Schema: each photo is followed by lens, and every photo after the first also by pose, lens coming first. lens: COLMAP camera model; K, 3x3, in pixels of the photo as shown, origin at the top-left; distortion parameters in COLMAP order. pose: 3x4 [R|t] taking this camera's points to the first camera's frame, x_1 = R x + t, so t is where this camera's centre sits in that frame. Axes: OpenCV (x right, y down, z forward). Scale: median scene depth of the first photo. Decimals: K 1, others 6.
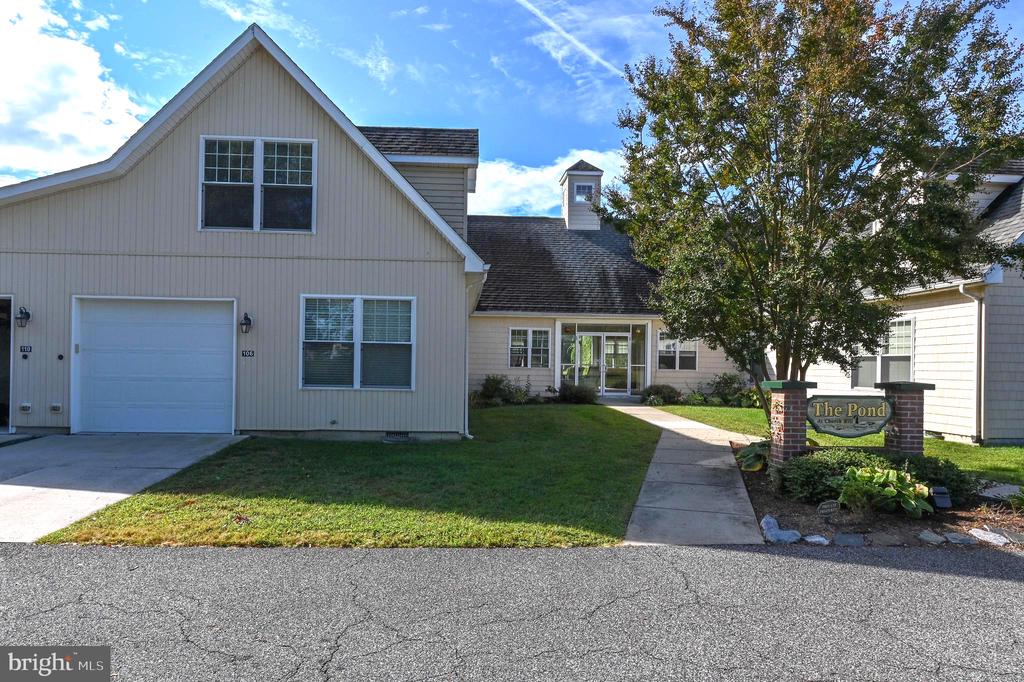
lens RADIAL K [[564.9, 0, 511.7], [0, 564.9, 348.6], [0, 0, 1]] dist [-0.003150, -0.000419]
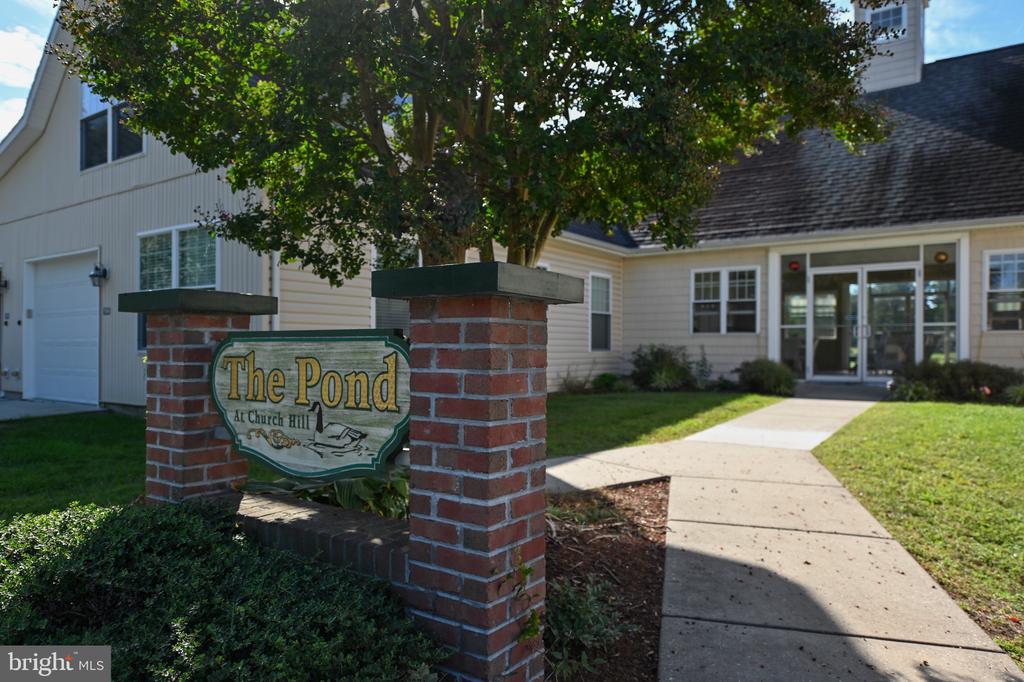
lens RADIAL K [[692.0, 0, 511.3], [0, 692.0, 342.7], [0, 0, 1]] dist [0.006591, 0.000304]
pose [[0.781064, -0.016073, -0.624244, 0.315228], [0.027027, 0.999602, 0.008079, 0.031214], [0.623866, -0.023181, 0.781188, 0.279300]]
